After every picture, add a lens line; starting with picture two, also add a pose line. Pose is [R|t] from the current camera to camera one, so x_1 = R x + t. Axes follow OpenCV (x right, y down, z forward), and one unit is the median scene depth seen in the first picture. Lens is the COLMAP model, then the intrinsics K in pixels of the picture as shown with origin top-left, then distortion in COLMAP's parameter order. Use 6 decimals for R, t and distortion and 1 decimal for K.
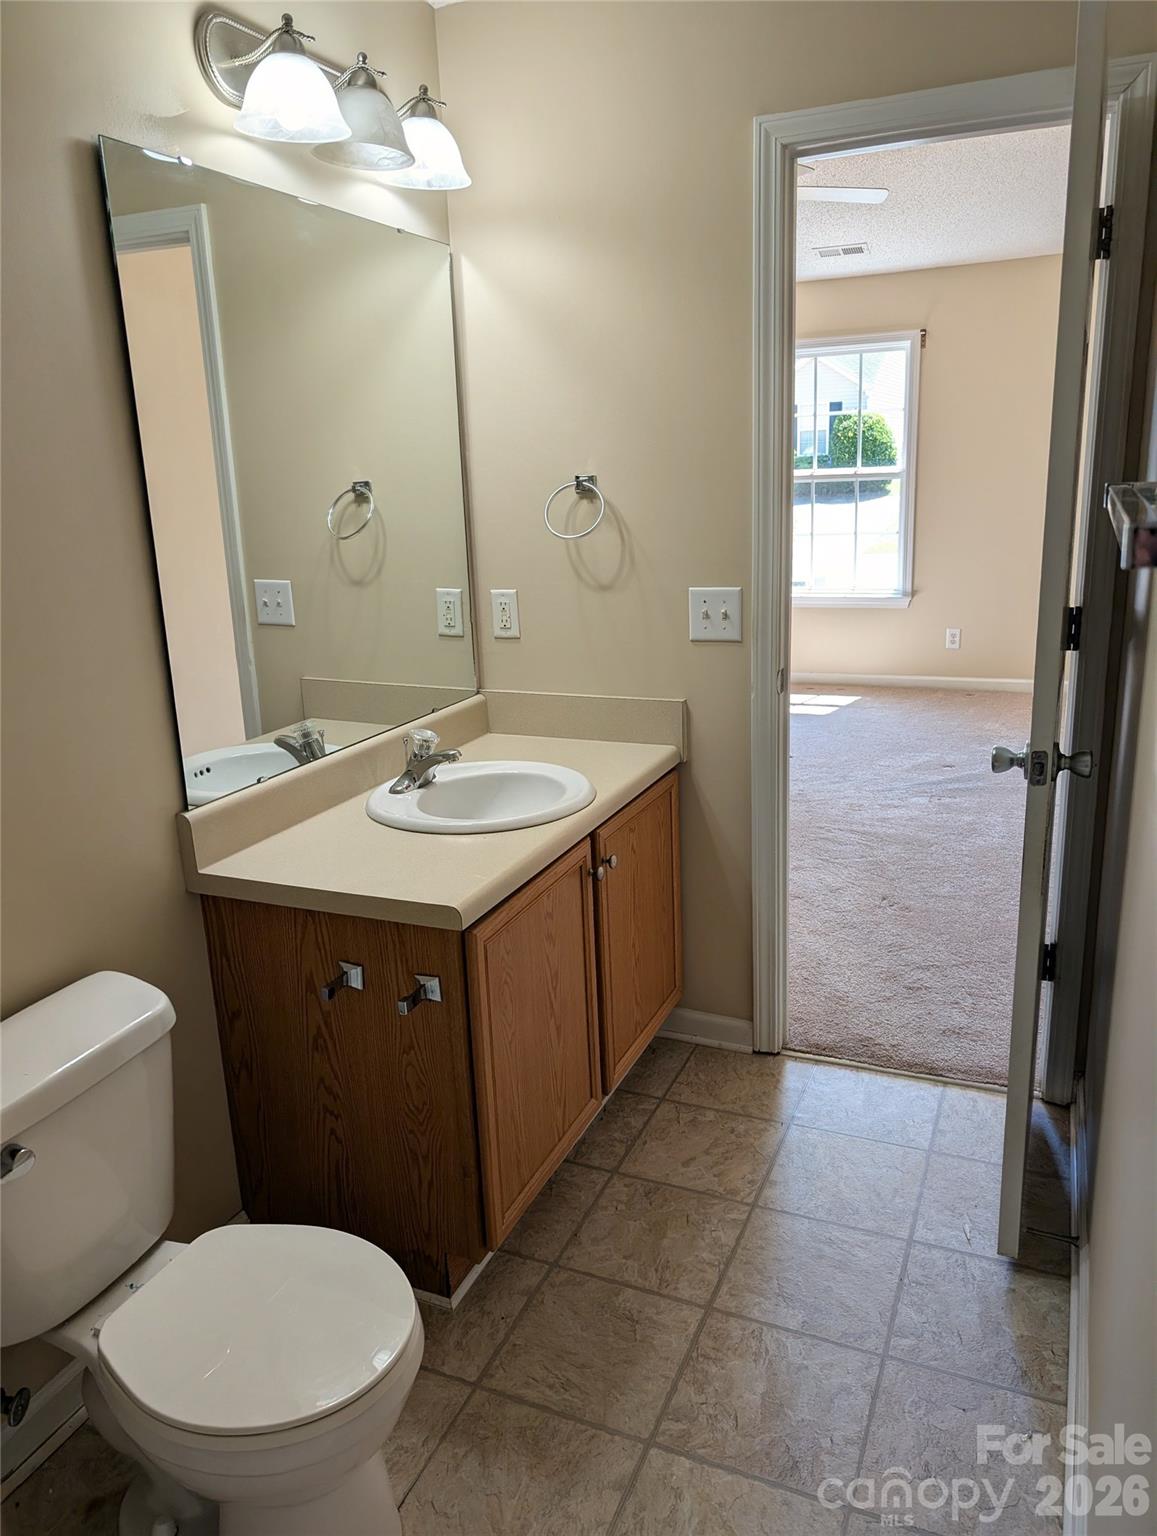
lens RADIAL K [[1100.6, 0, 582.0], [0, 1100.6, 759.1], [0, 0, 1]] dist [0.003859, -0.008905]
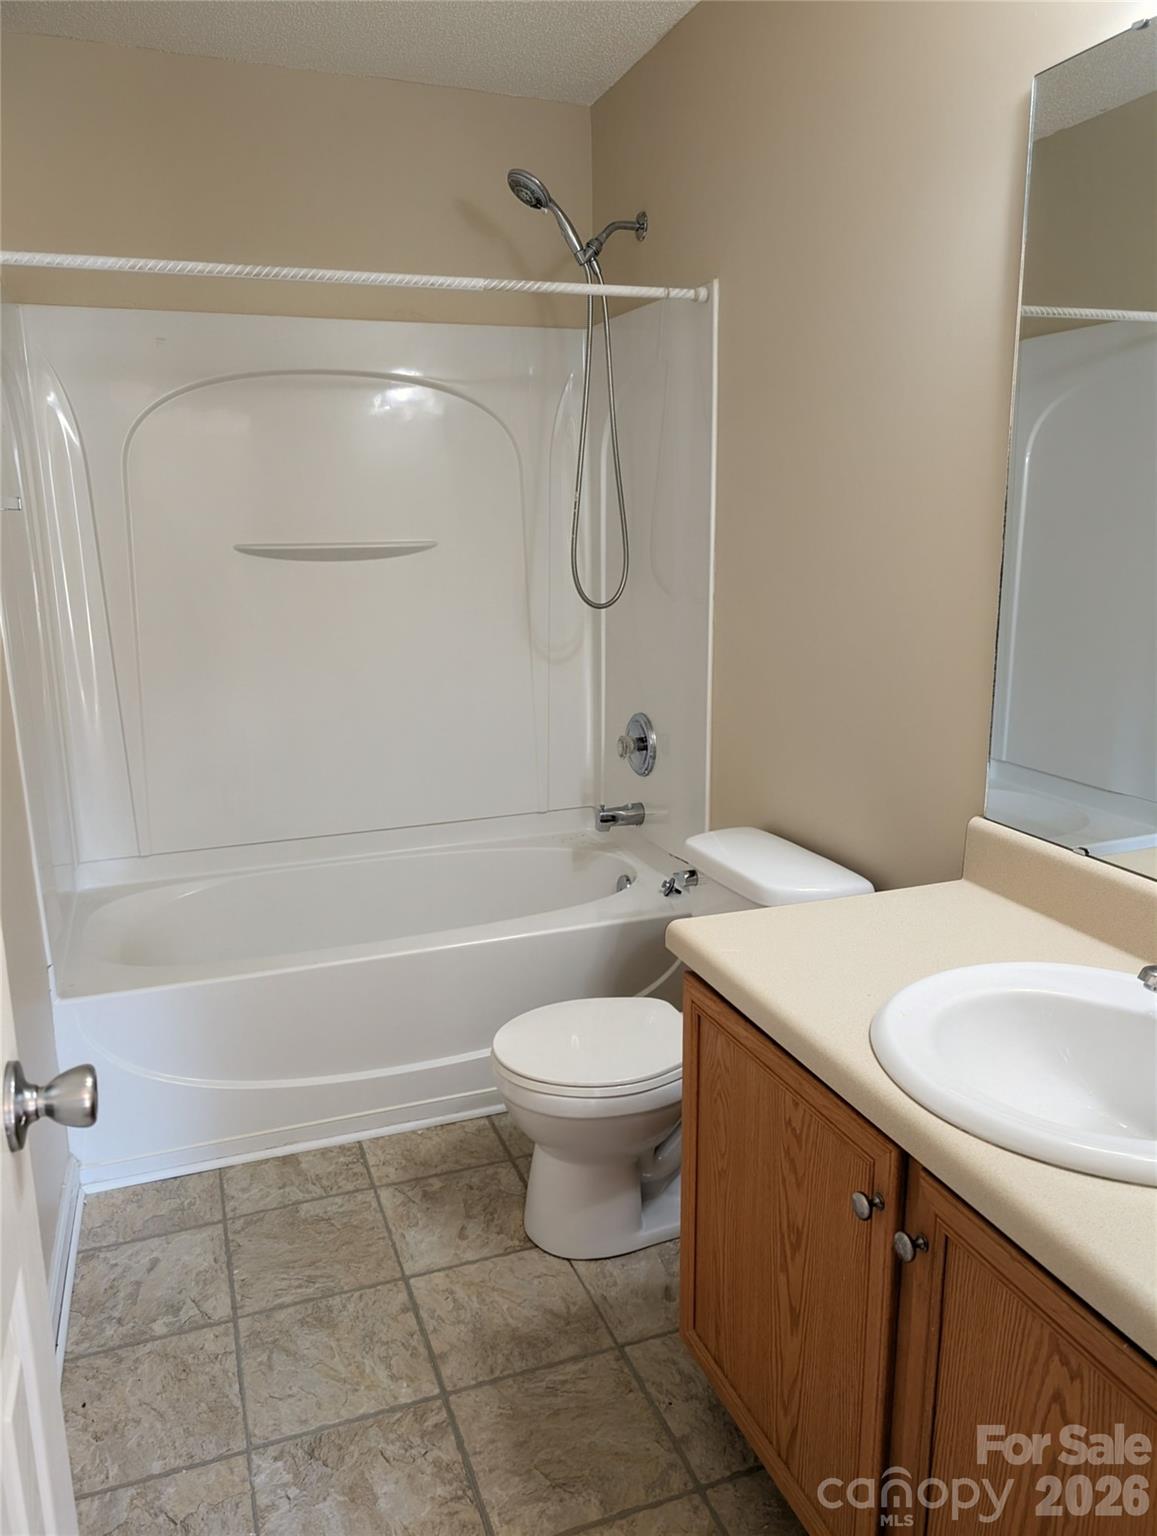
lens RADIAL K [[1100.6, 0, 575.4], [0, 1100.6, 772.8], [0, 0, 1]] dist [0.003859, -0.008905]
pose [[-0.715297, 0.208912, -0.666863, 0.539560], [-0.142512, 0.890607, 0.431868, -0.371972], [0.684135, 0.403949, -0.607276, 1.461066]]
